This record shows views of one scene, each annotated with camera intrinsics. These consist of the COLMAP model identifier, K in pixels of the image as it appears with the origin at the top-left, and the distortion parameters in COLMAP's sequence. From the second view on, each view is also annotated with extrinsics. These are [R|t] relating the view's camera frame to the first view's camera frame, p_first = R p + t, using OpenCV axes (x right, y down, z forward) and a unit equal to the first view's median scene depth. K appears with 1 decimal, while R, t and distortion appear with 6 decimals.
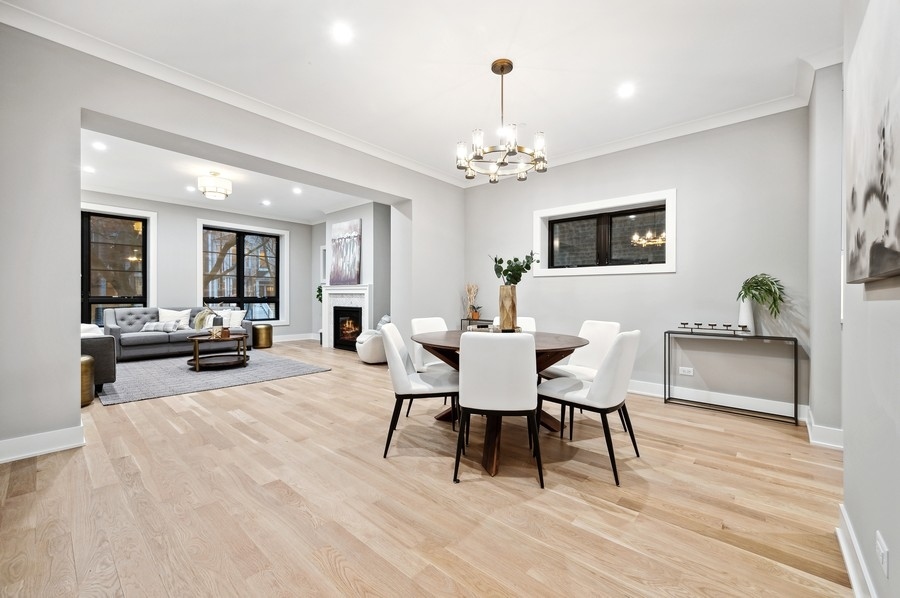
lens RADIAL K [[370.8, 0, 450.0], [0, 370.8, 299.0], [0, 0, 1]] dist [-0.001502, -0.000174]
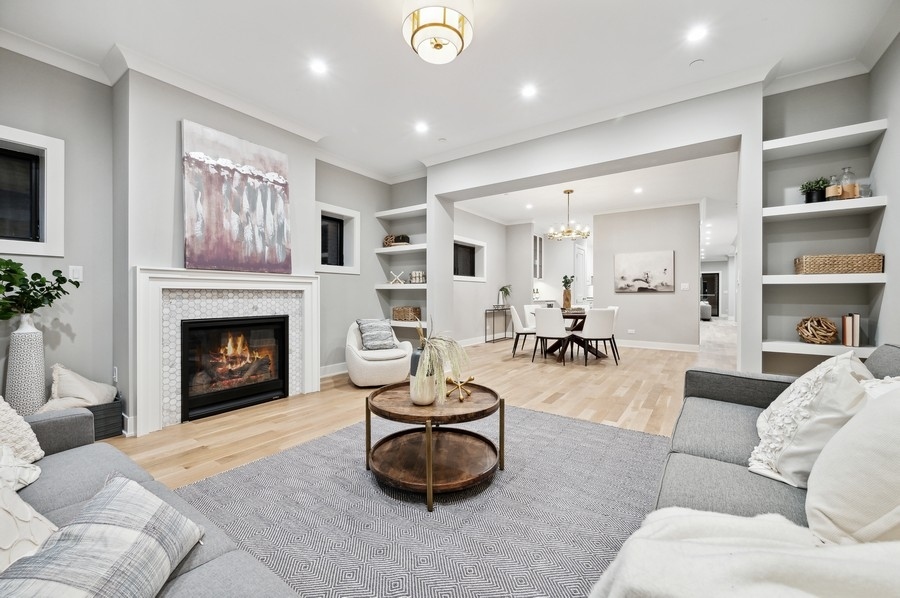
lens RADIAL K [[365.1, 0, 442.1], [0, 365.1, 294.4], [0, 0, 1]] dist [-0.034229, -0.000083]
pose [[-0.107570, -0.009769, 0.994150, -0.786639], [0.003490, 0.999942, 0.010203, -0.012881], [-0.994191, 0.004567, -0.107529, 0.807936]]
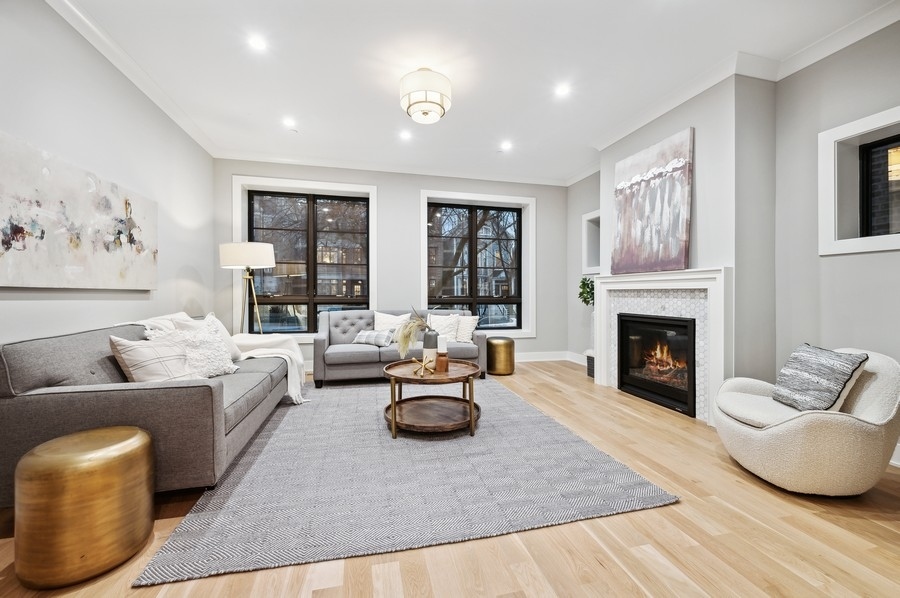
lens RADIAL K [[363.7, 0, 461.0], [0, 363.7, 293.2], [0, 0, 1]] dist [-0.000717, -0.000402]
pose [[0.842509, -0.004829, -0.538660, -0.234686], [-0.001453, 0.999936, -0.011236, -0.003677], [0.538680, 0.010249, 0.842448, 0.451301]]
